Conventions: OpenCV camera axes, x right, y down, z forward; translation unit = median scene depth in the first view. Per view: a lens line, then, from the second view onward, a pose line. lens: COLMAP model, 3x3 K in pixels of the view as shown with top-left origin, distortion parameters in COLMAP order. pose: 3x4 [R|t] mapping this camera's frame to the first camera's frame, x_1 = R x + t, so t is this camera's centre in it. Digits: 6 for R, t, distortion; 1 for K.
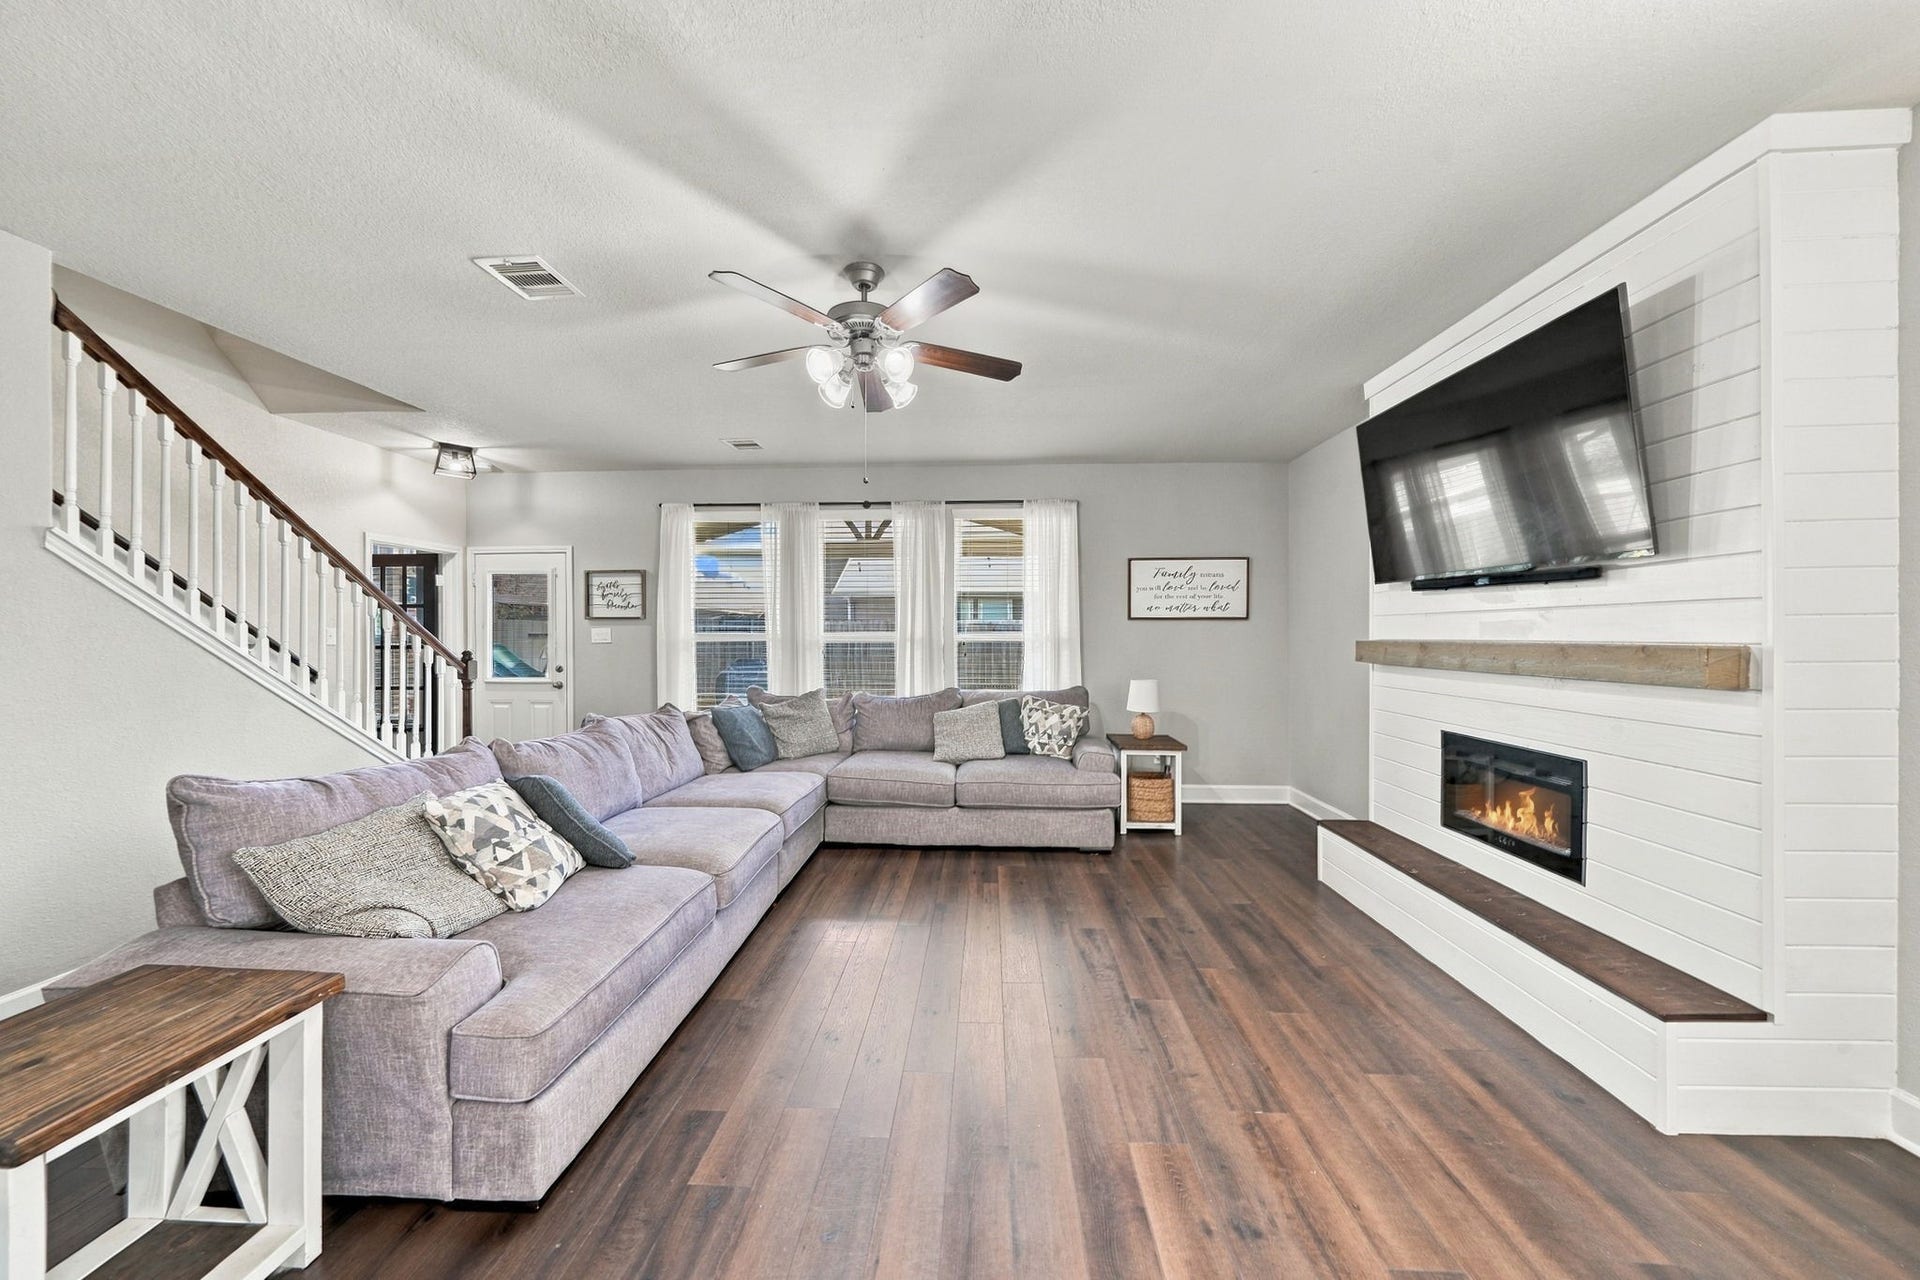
lens RADIAL K [[670.5, 0, 954.3], [0, 670.5, 637.5], [0, 0, 1]] dist [0.003528, 0.000259]
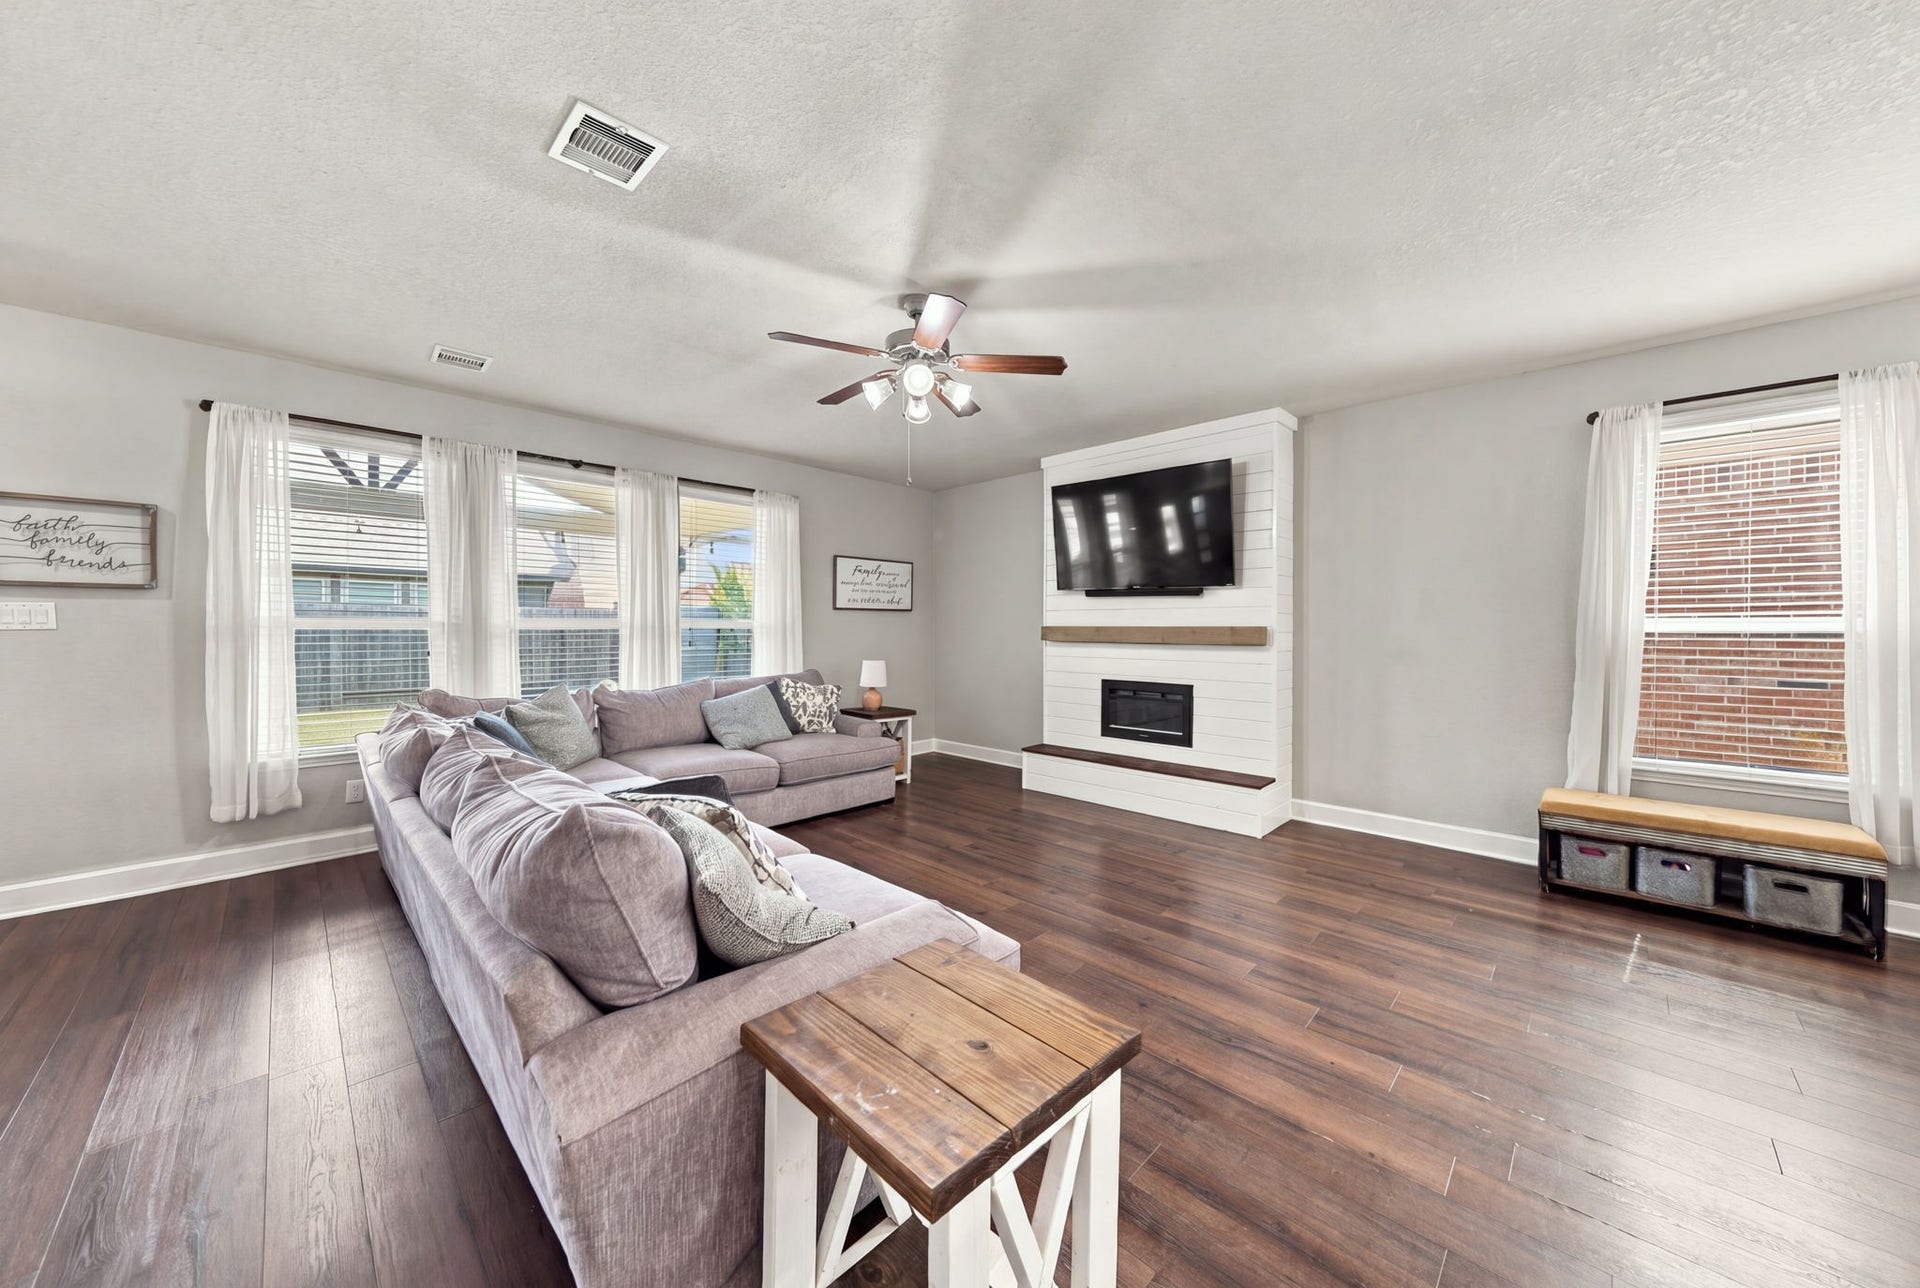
lens RADIAL K [[670.5, 0, 961.9], [0, 670.5, 634.4], [0, 0, 1]] dist [0.003528, 0.000259]
pose [[0.665604, -0.004220, 0.746293, -0.514731], [-0.001493, 0.999974, 0.006986, 0.009373], [-0.746303, -0.005764, 0.665581, 0.093929]]
